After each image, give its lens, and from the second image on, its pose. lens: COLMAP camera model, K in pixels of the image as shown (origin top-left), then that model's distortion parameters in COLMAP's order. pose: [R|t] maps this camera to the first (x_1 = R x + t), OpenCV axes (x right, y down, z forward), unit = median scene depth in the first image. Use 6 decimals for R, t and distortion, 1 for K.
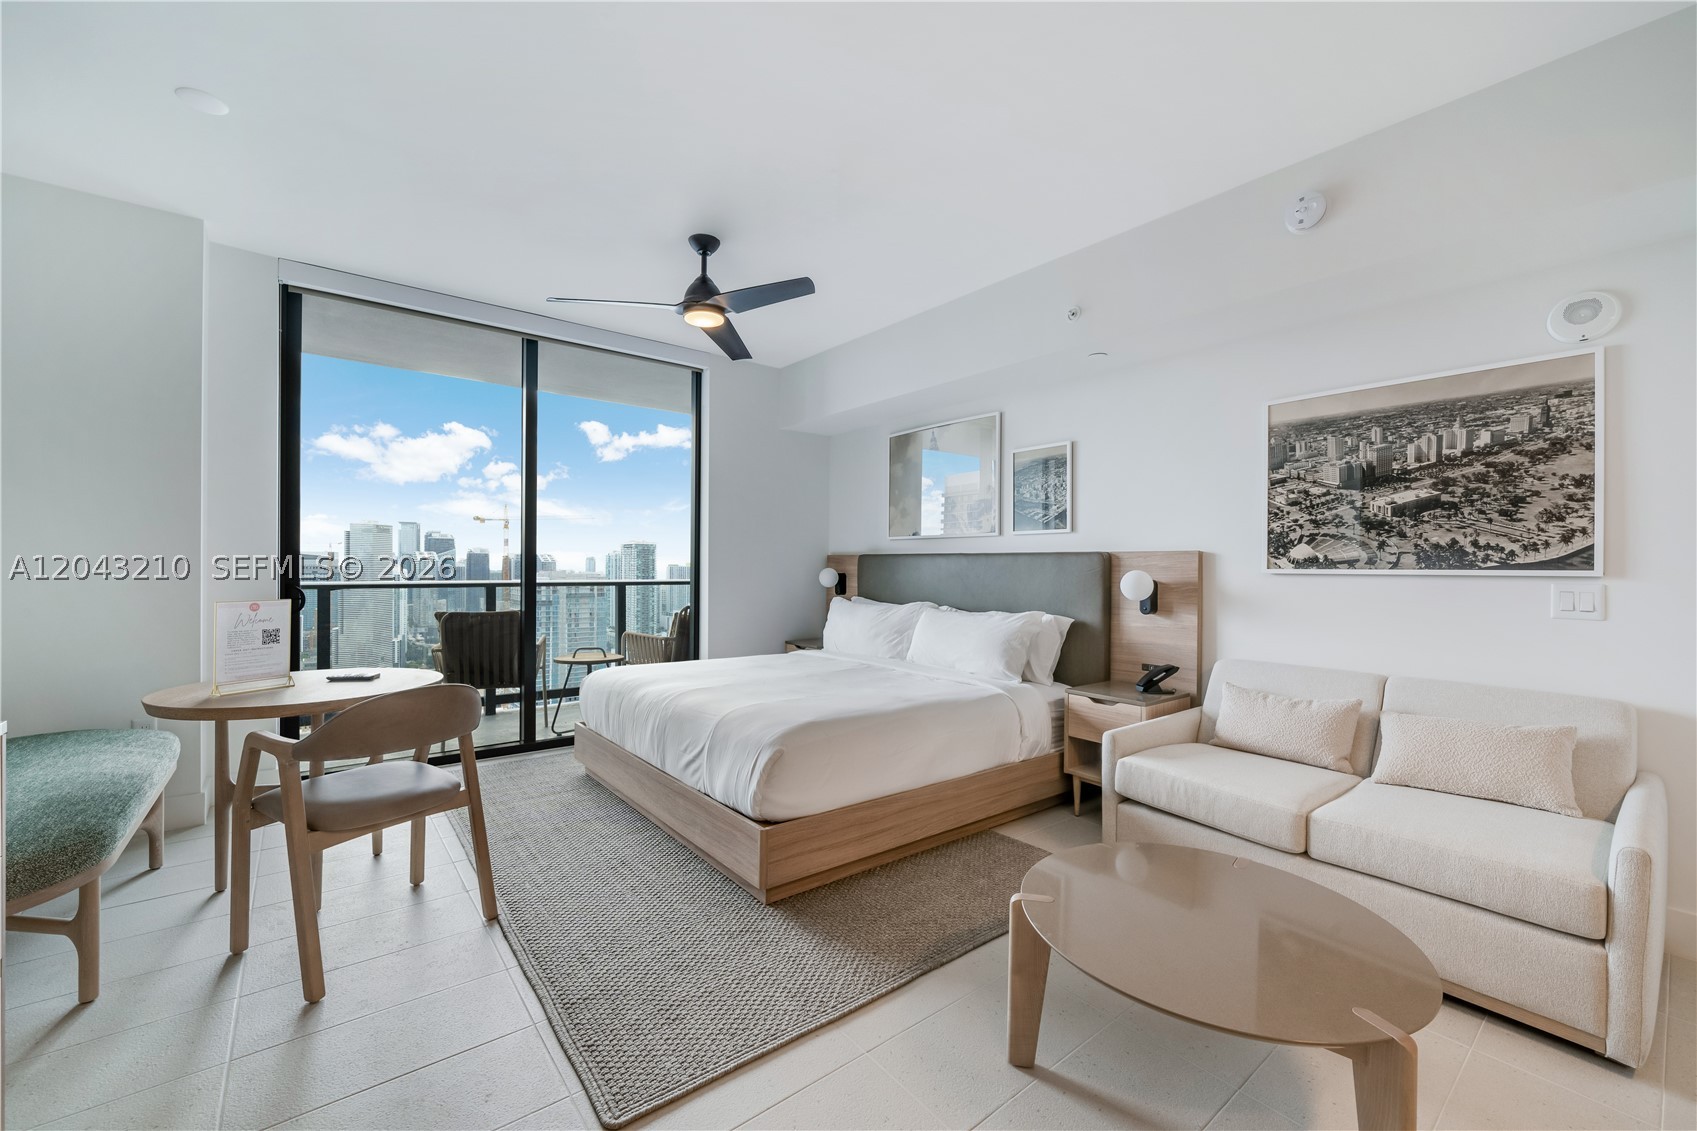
lens RADIAL K [[685.7, 0, 872.2], [0, 685.7, 574.8], [0, 0, 1]] dist [0.001065, 0.001401]
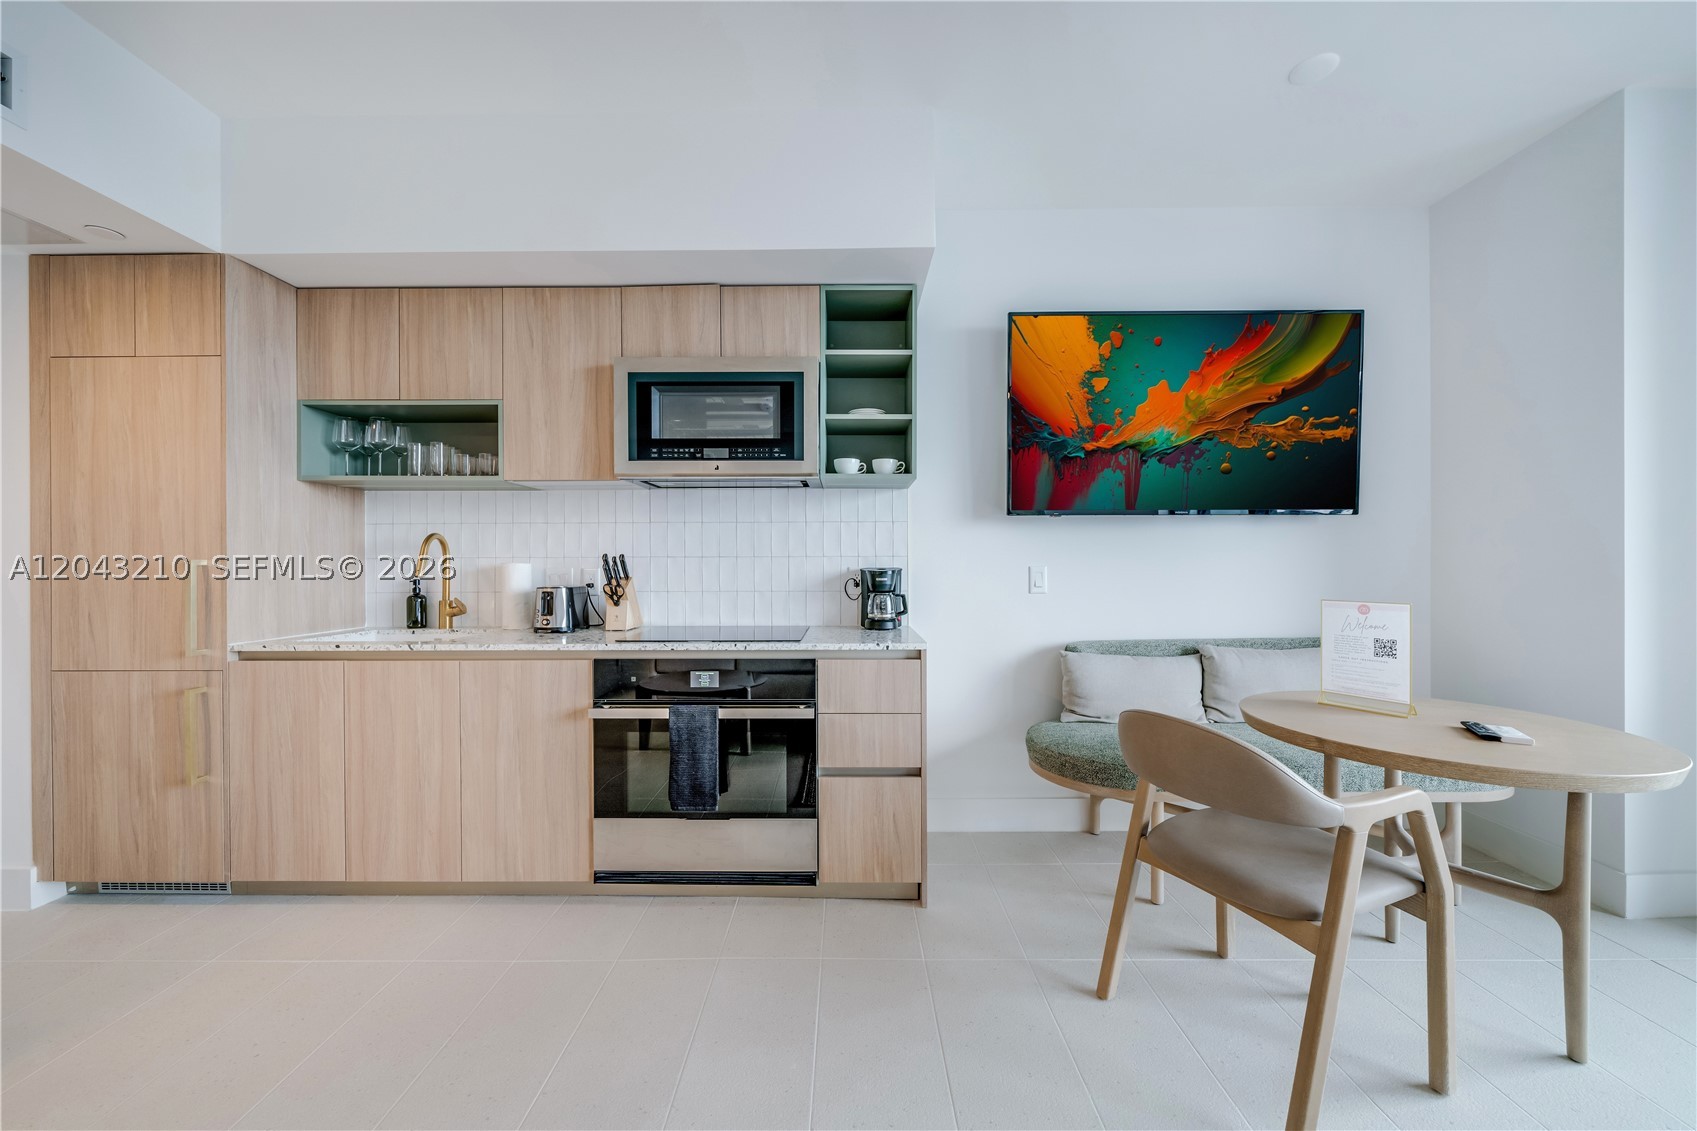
lens RADIAL K [[640.6, 0, 846.2], [0, 640.6, 567.5], [0, 0, 1]] dist [-0.014046, 0.000775]
pose [[-0.641575, -0.004869, -0.767045, 0.065329], [-0.014061, 0.999886, 0.005414, 0.000264], [0.766931, 0.014259, -0.641571, 0.669907]]
